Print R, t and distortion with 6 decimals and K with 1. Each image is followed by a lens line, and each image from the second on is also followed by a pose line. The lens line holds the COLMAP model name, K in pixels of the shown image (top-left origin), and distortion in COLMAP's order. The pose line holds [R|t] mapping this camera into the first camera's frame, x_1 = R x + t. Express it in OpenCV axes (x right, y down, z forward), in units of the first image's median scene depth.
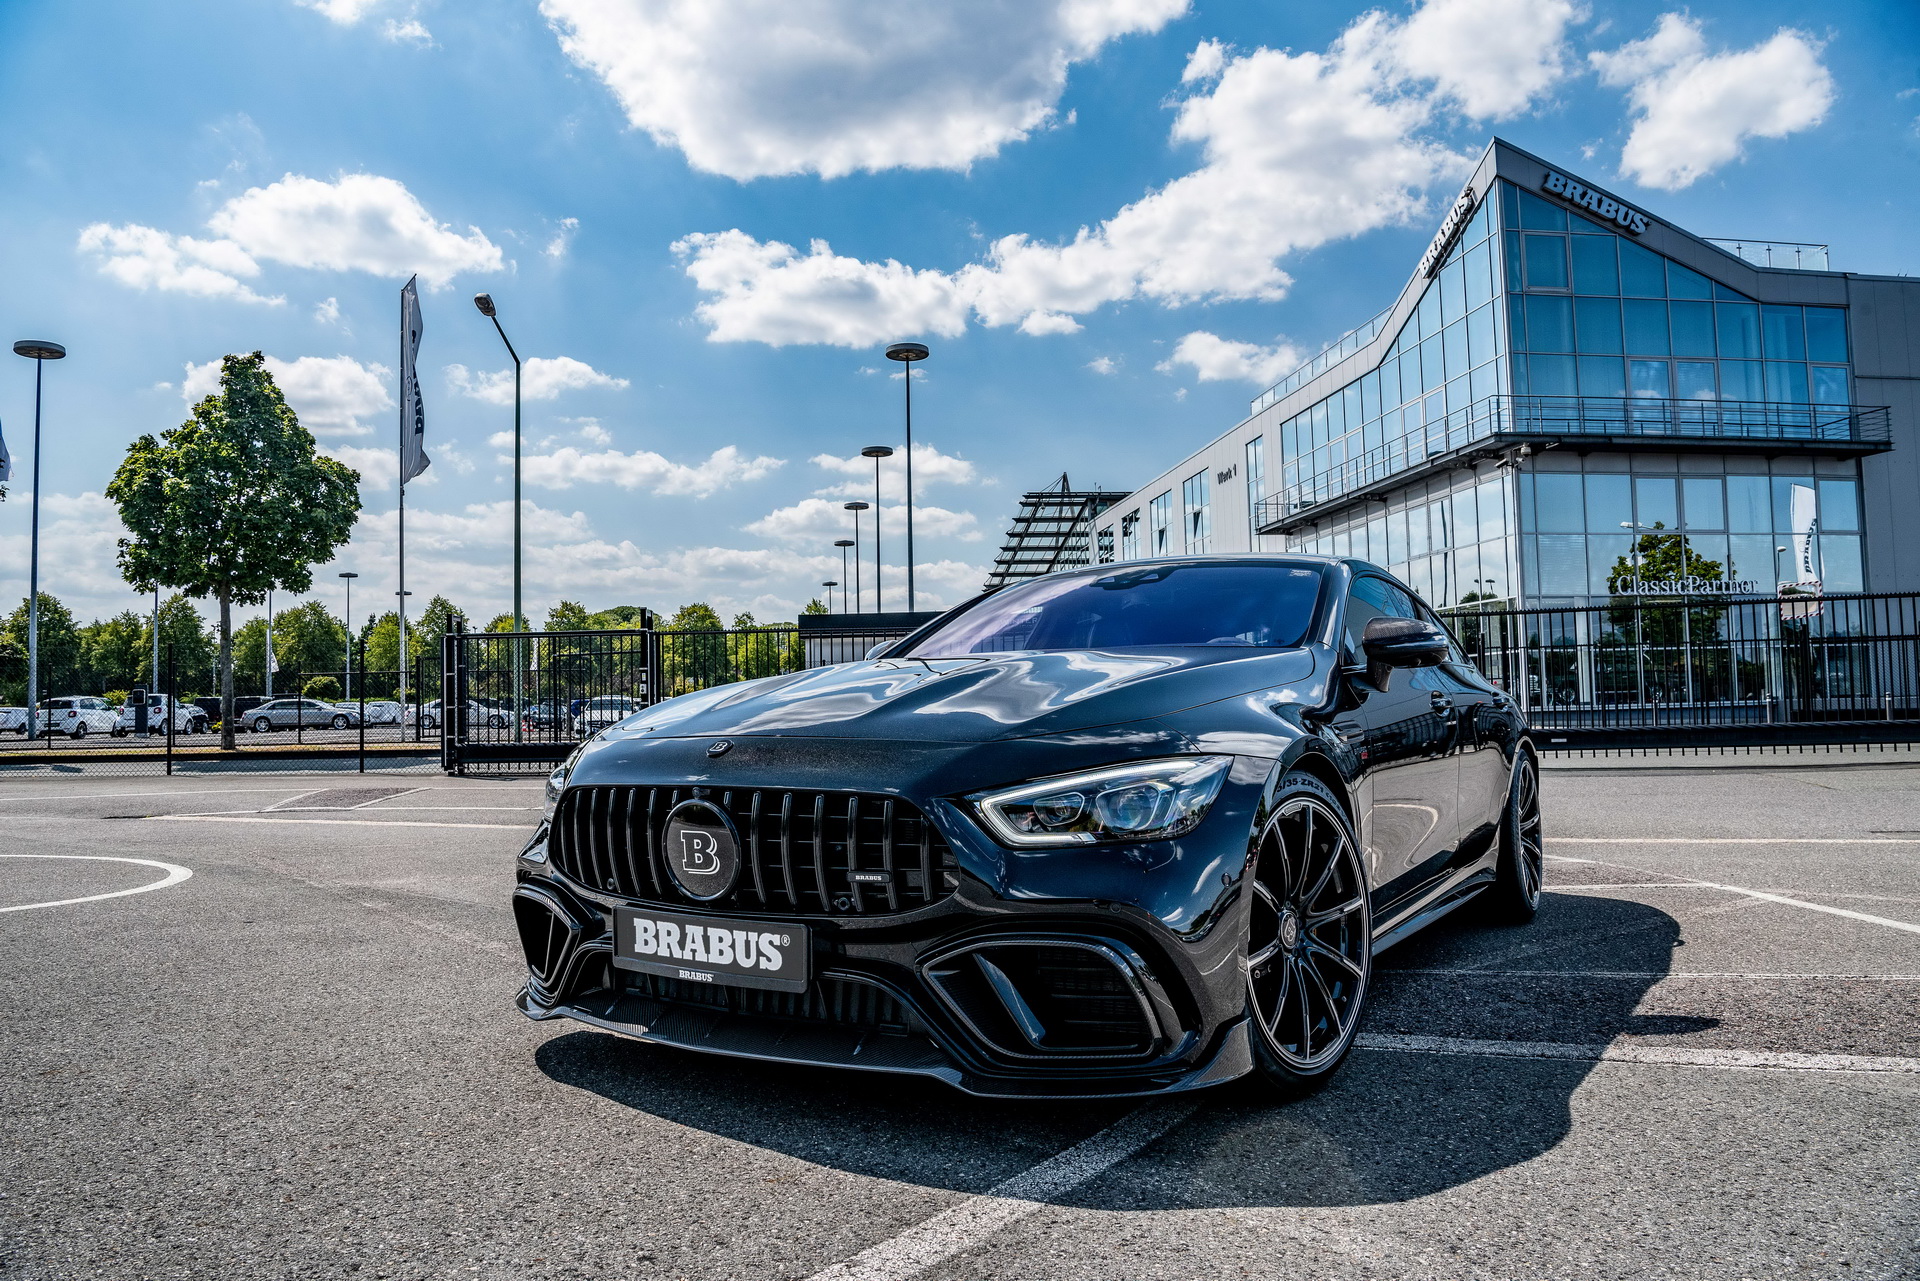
lens RADIAL K [[1600.4, 0, 953.9], [0, 1600.4, 629.4], [0, 0, 1]] dist [-0.054209, -0.003873]
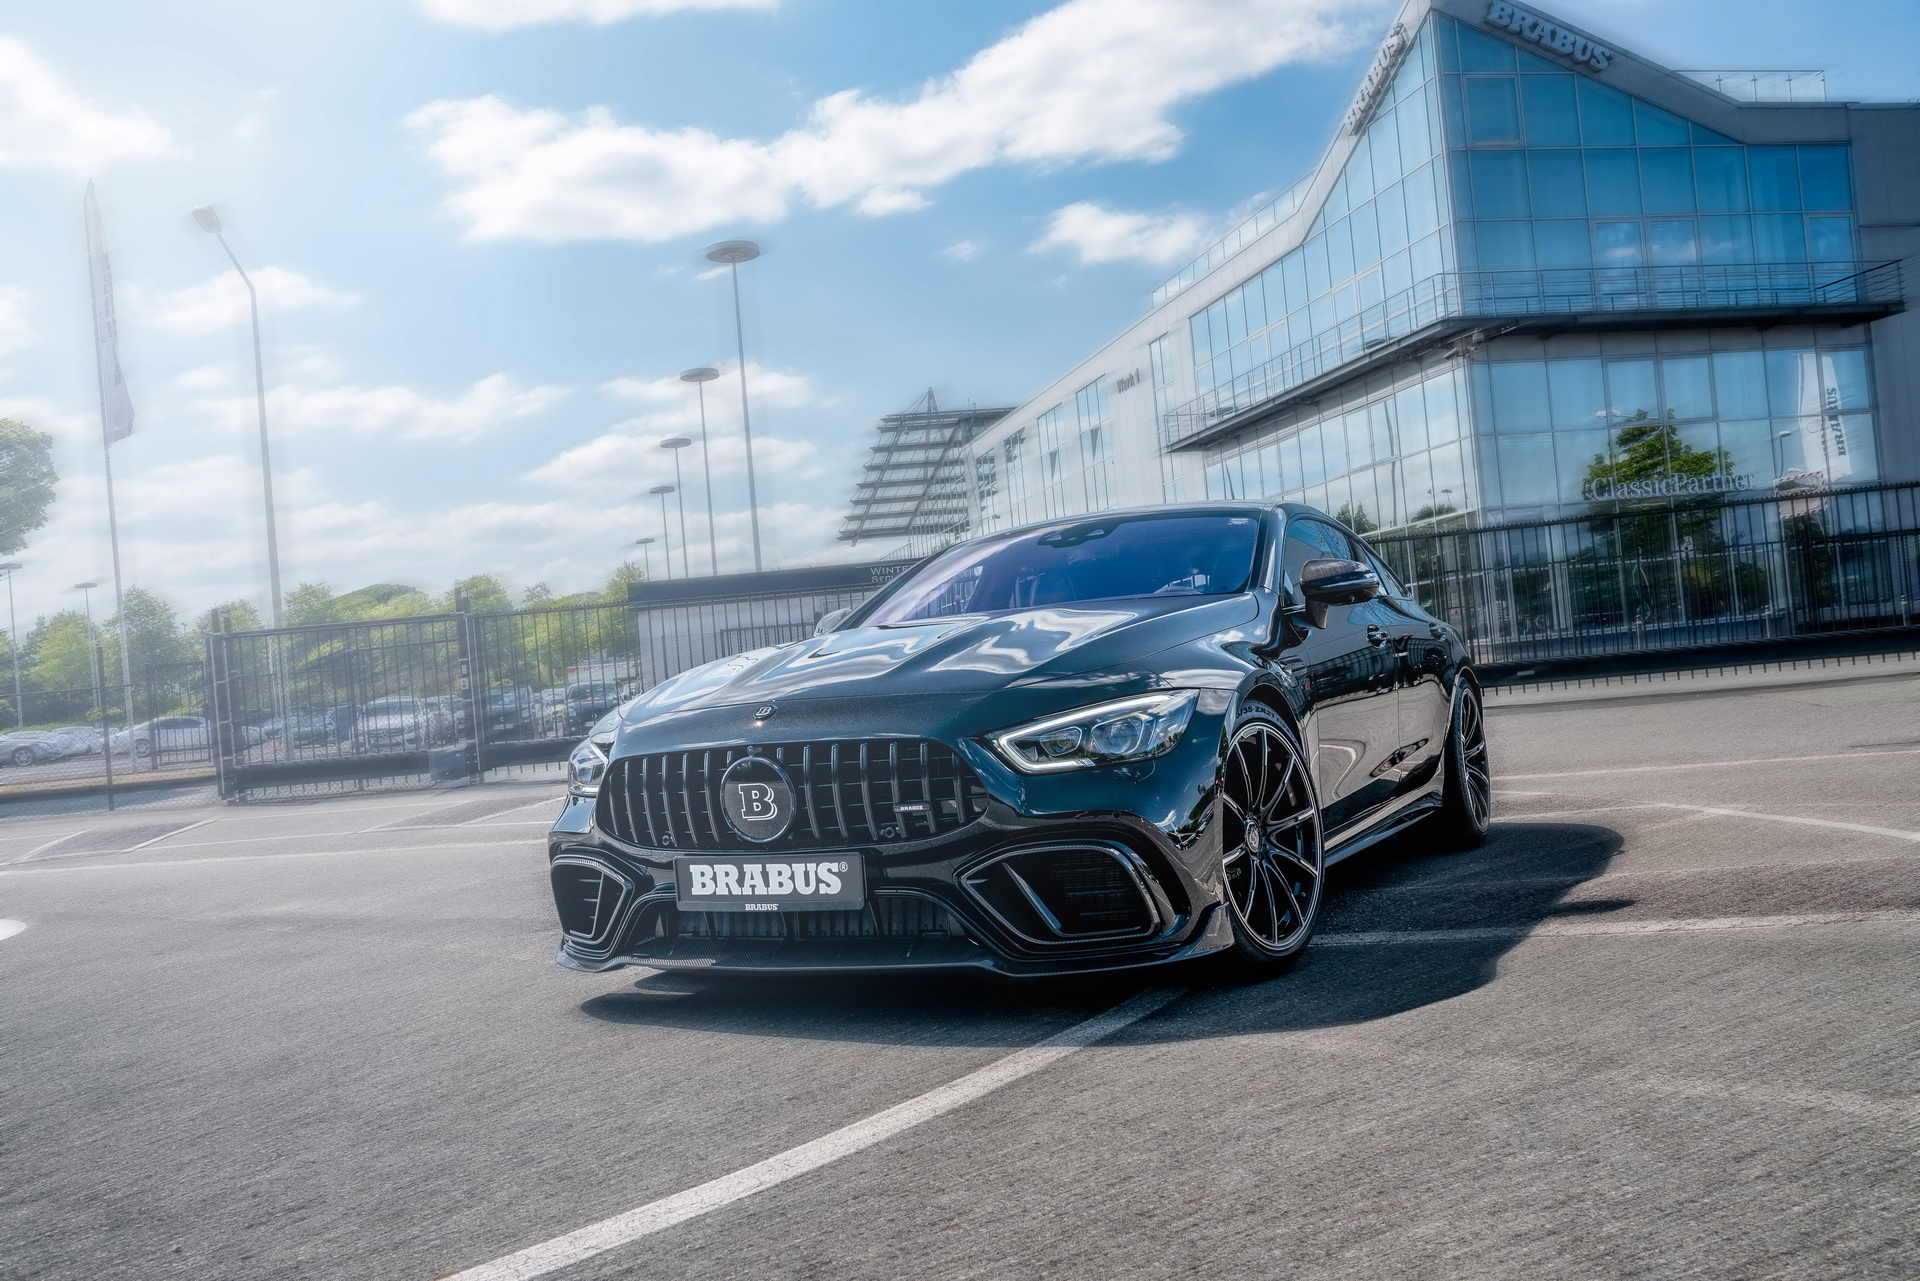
lens RADIAL K [[2242.7, 0, 960.0], [0, 2242.7, 640.5], [0, 0, 1]] dist [0.032986, 0.100298]
pose [[0.993045, -0.064474, 0.098512, -0.044900], [0.061657, 0.997604, 0.031381, -0.005697], [-0.100299, -0.025089, 0.994641, -0.176144]]
